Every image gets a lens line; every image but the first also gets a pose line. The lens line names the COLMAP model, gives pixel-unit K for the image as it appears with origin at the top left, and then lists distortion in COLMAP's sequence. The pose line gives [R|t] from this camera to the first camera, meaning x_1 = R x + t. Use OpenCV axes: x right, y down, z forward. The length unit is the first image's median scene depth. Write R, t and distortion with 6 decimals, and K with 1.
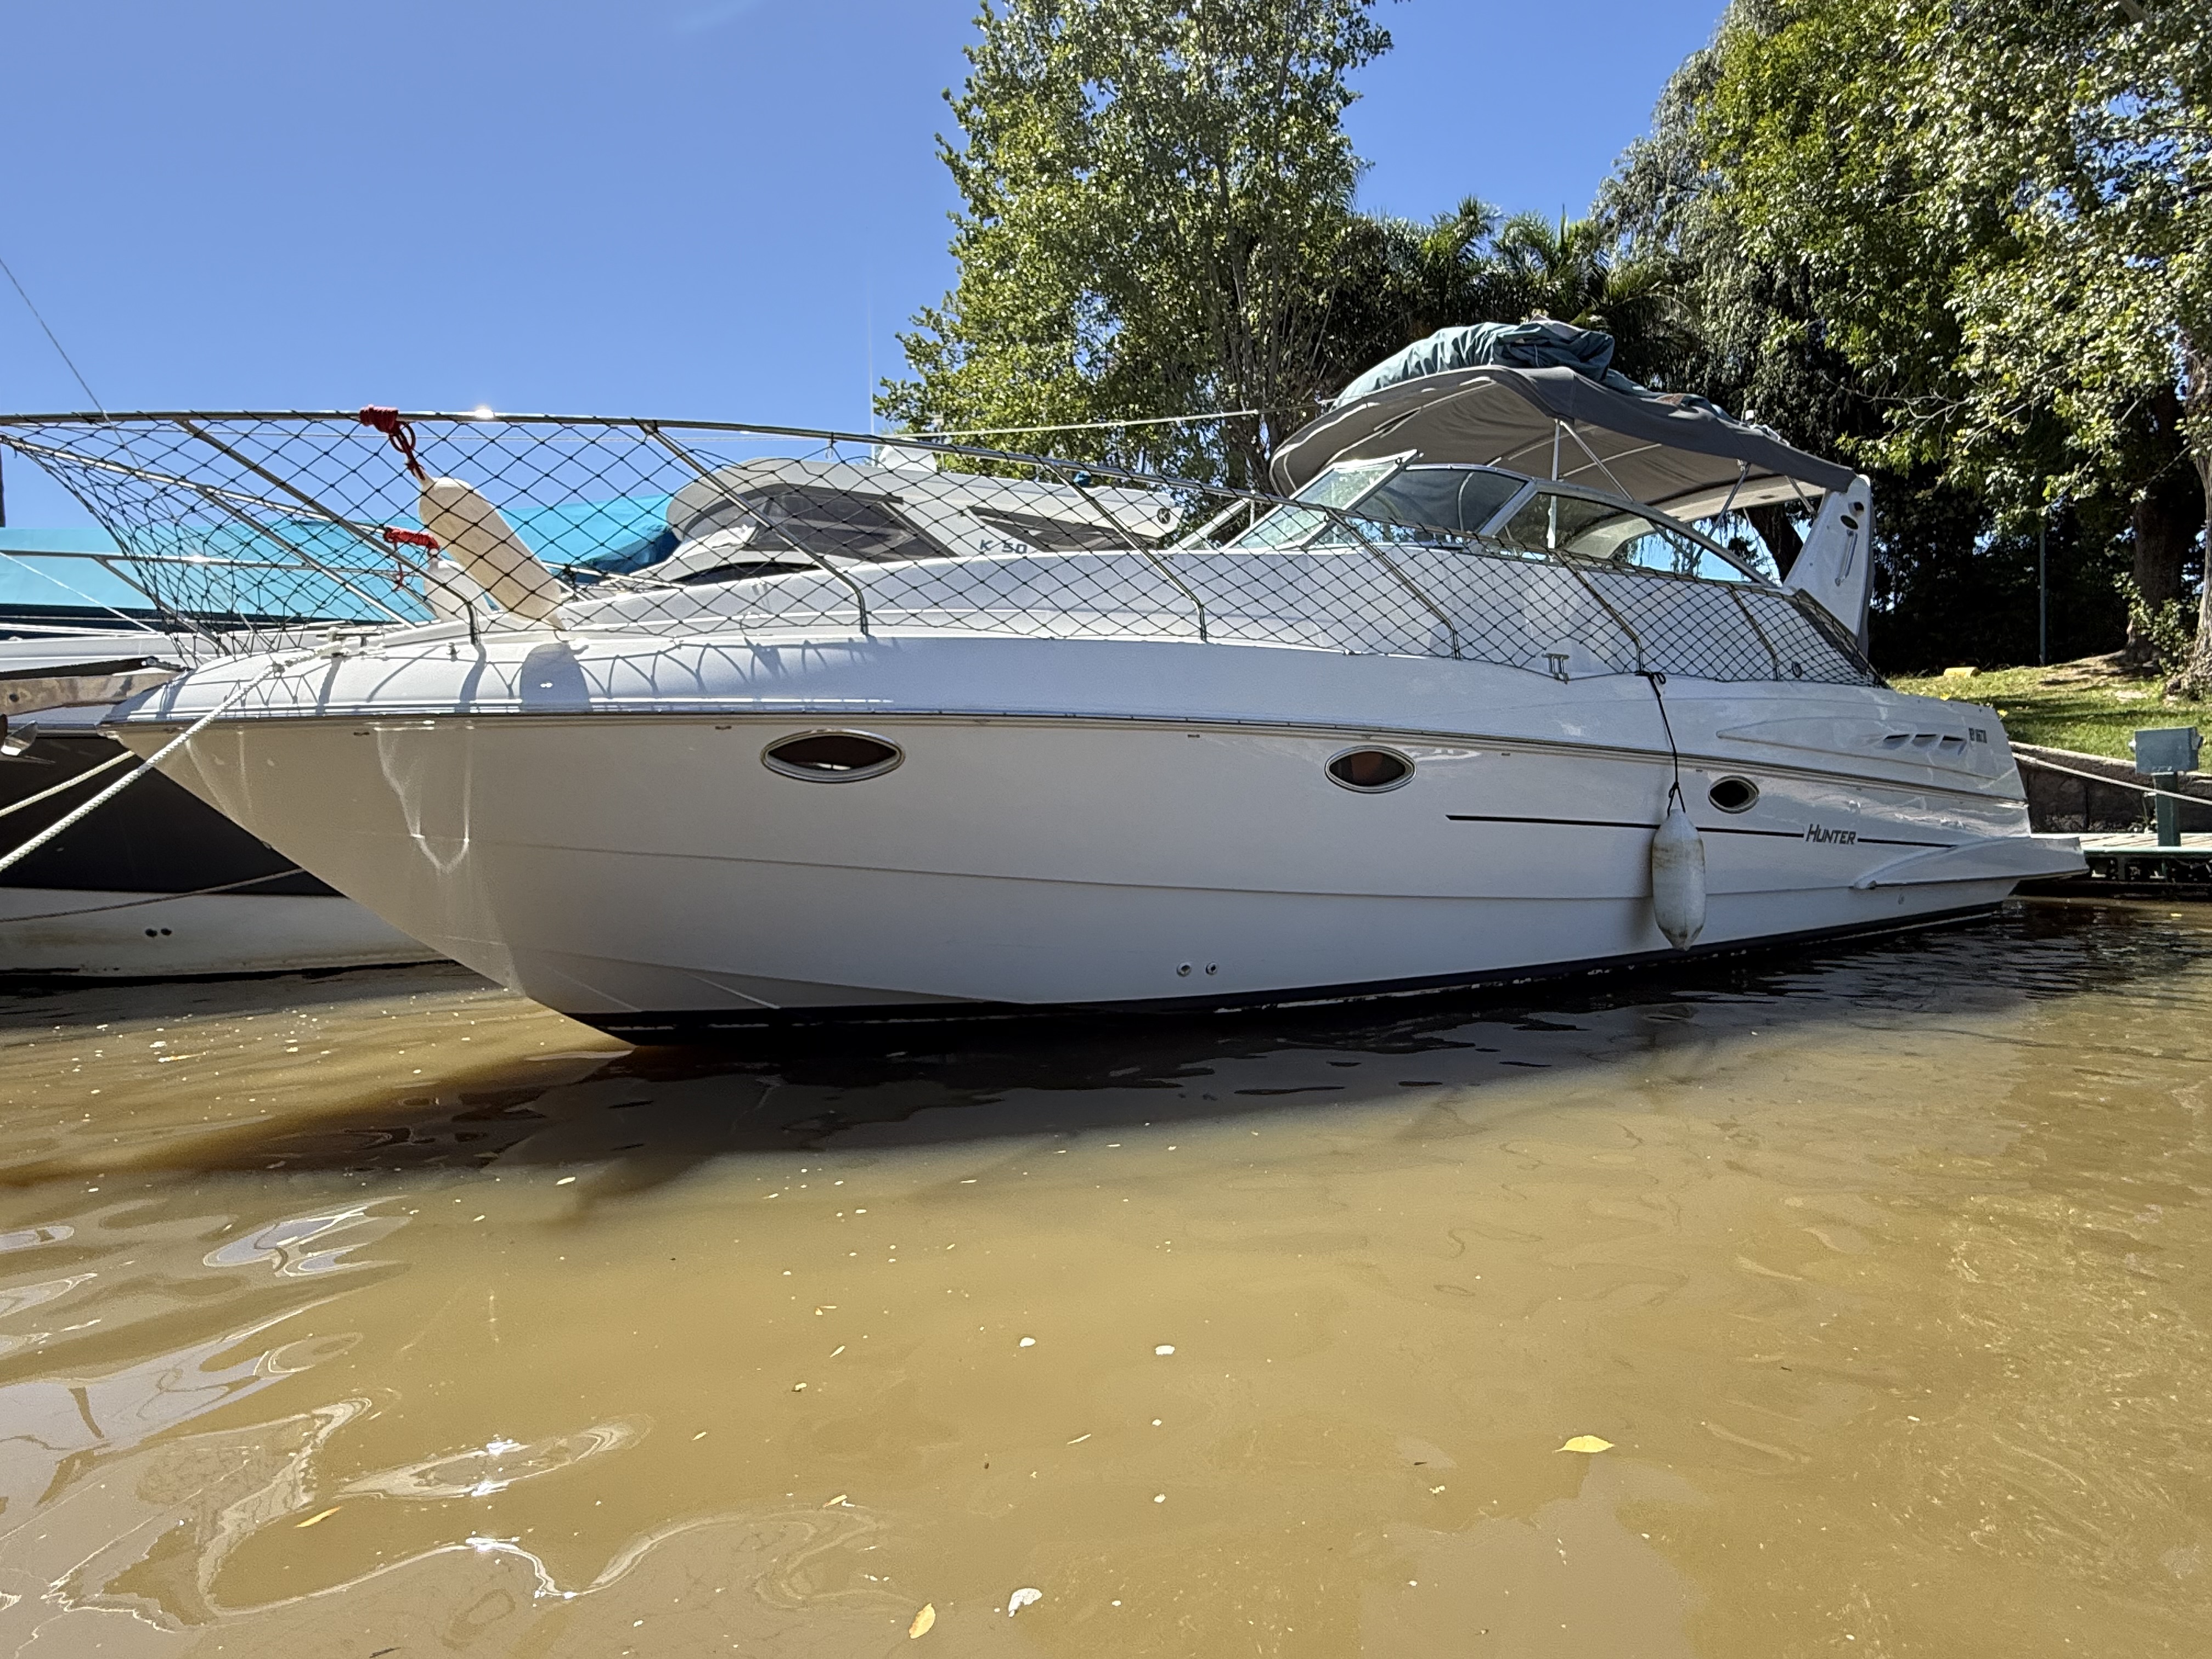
lens RADIAL K [[1238.4, 0, 1106.0], [0, 1238.4, 829.5], [0, 0, 1]] dist [0.003743, 0.002592]
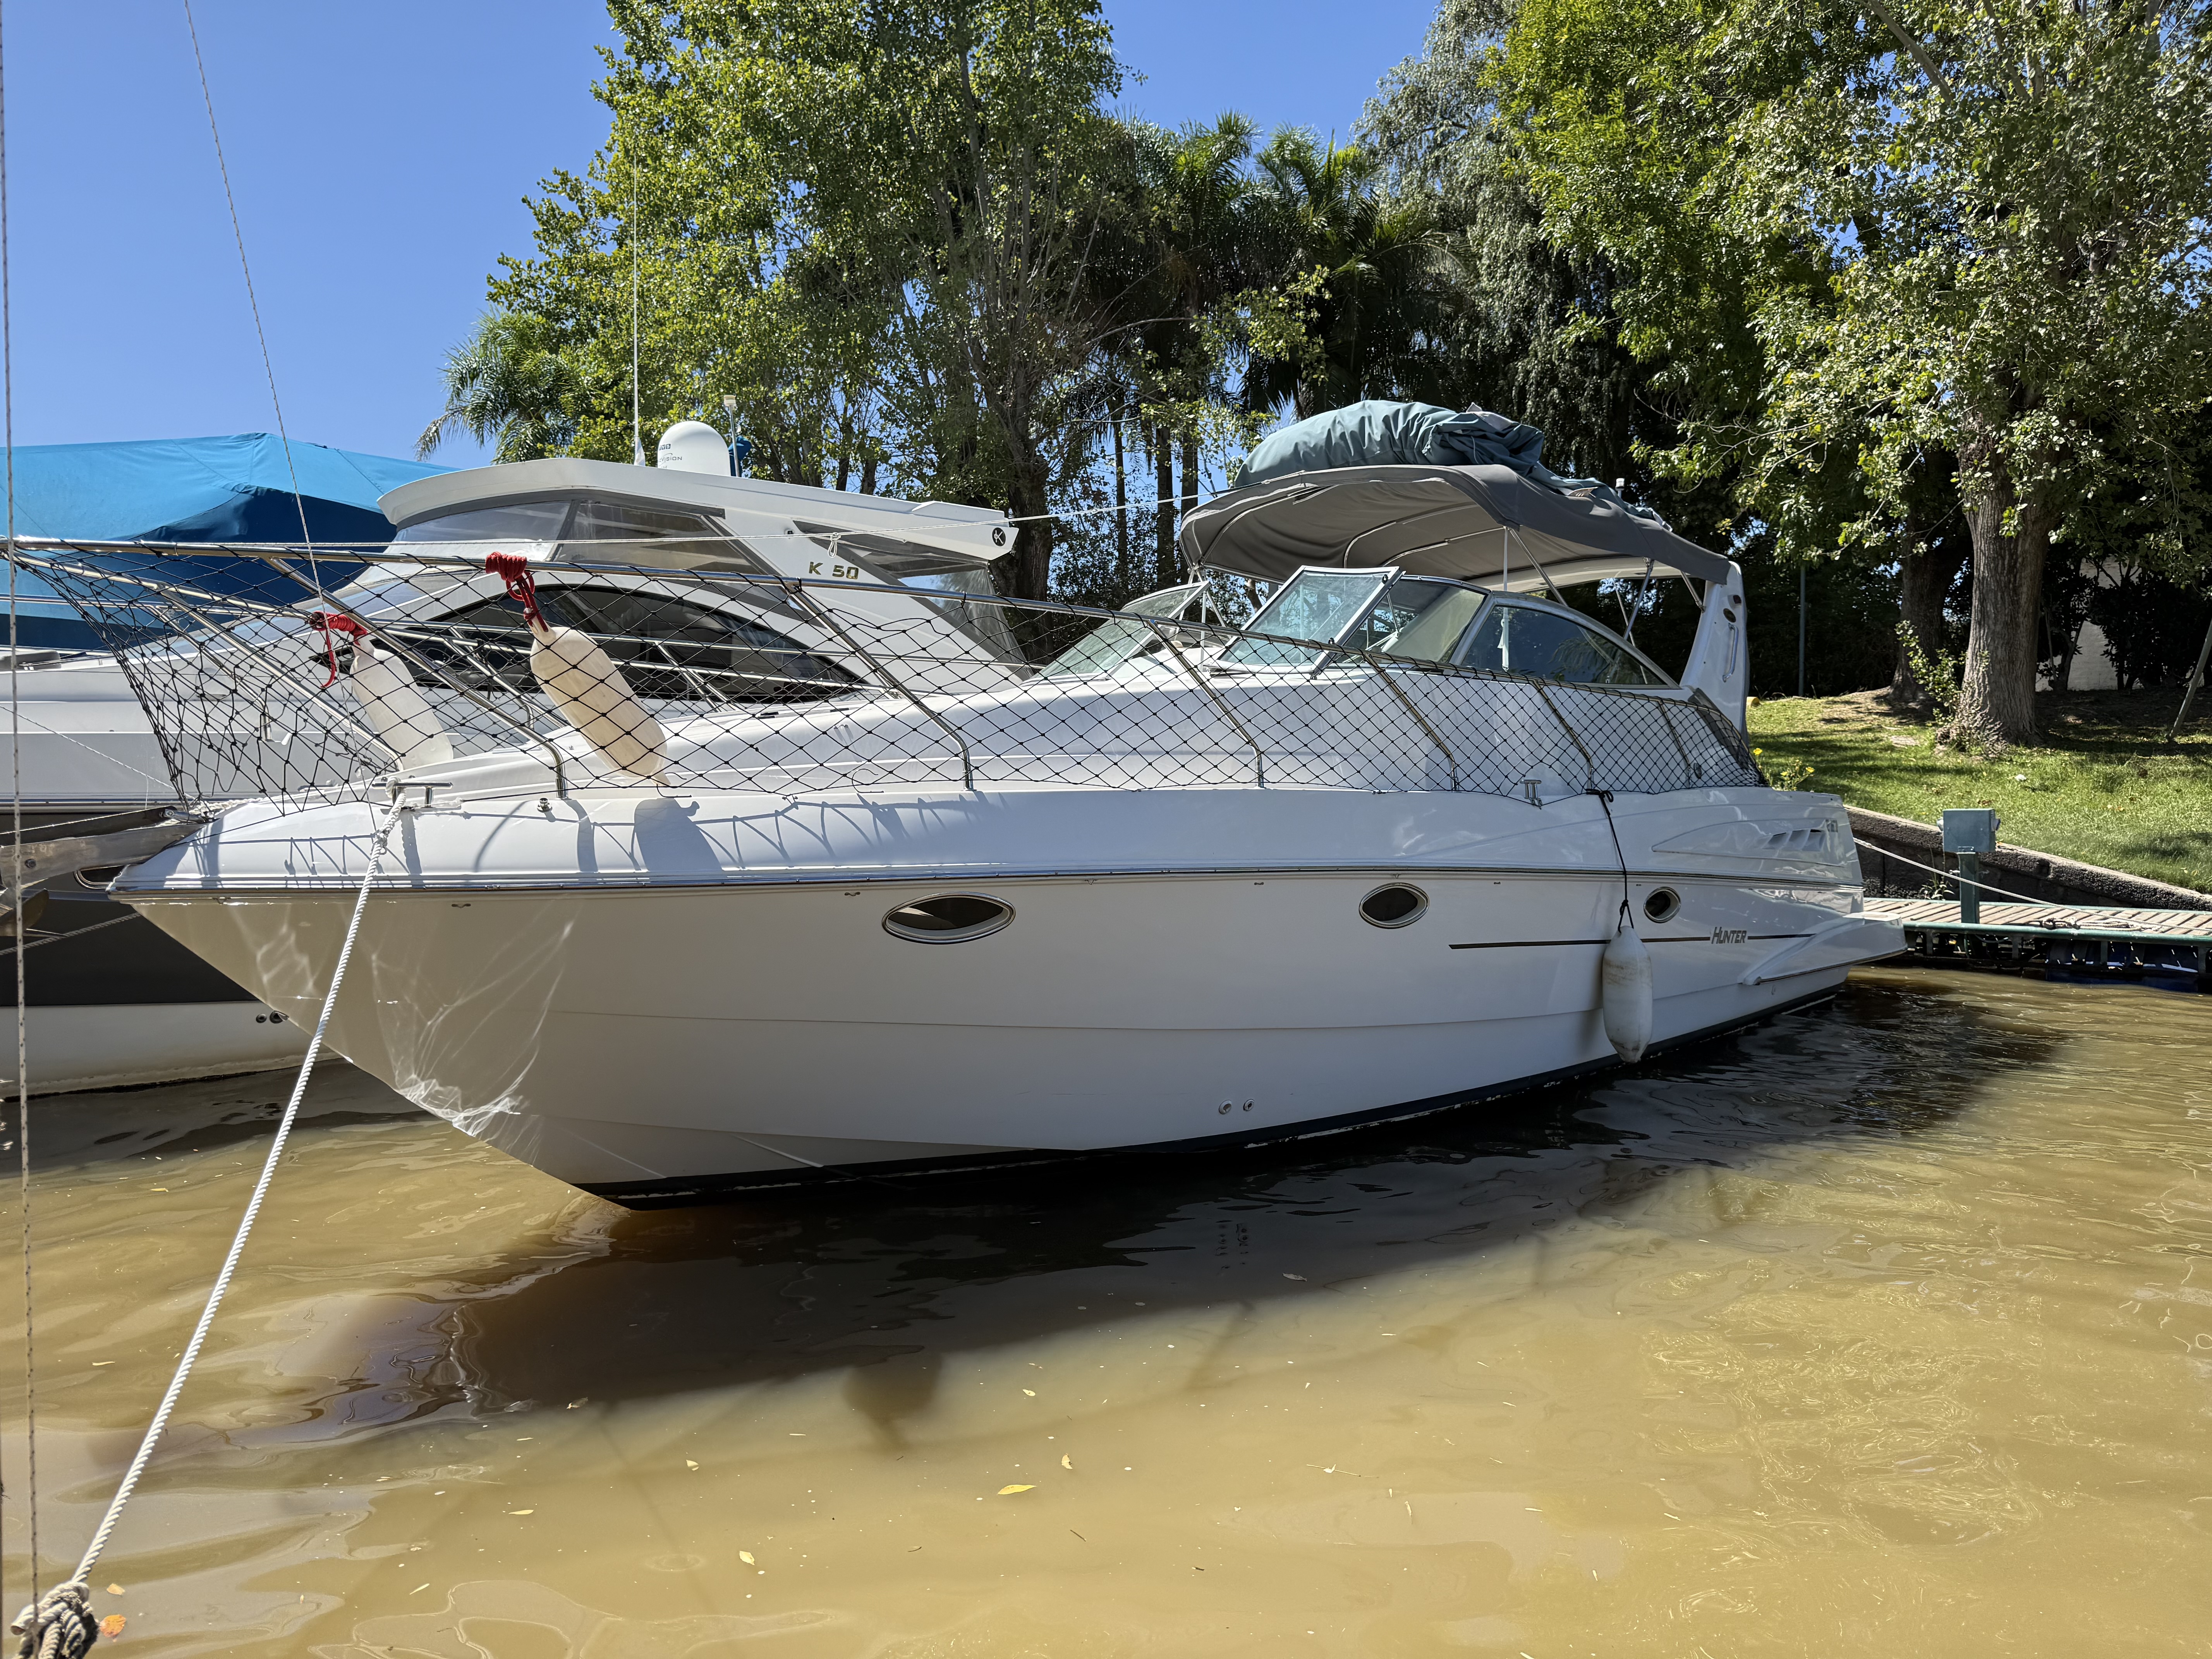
lens RADIAL K [[1544.1, 0, 1111.2], [0, 1544.1, 835.0], [0, 0, 1]] dist [0.058830, -0.099783]
pose [[0.970044, 0.012225, 0.242621, -0.206248], [-0.013492, 0.999903, 0.003562, -0.068881], [-0.242554, -0.006729, 0.970115, -0.116750]]
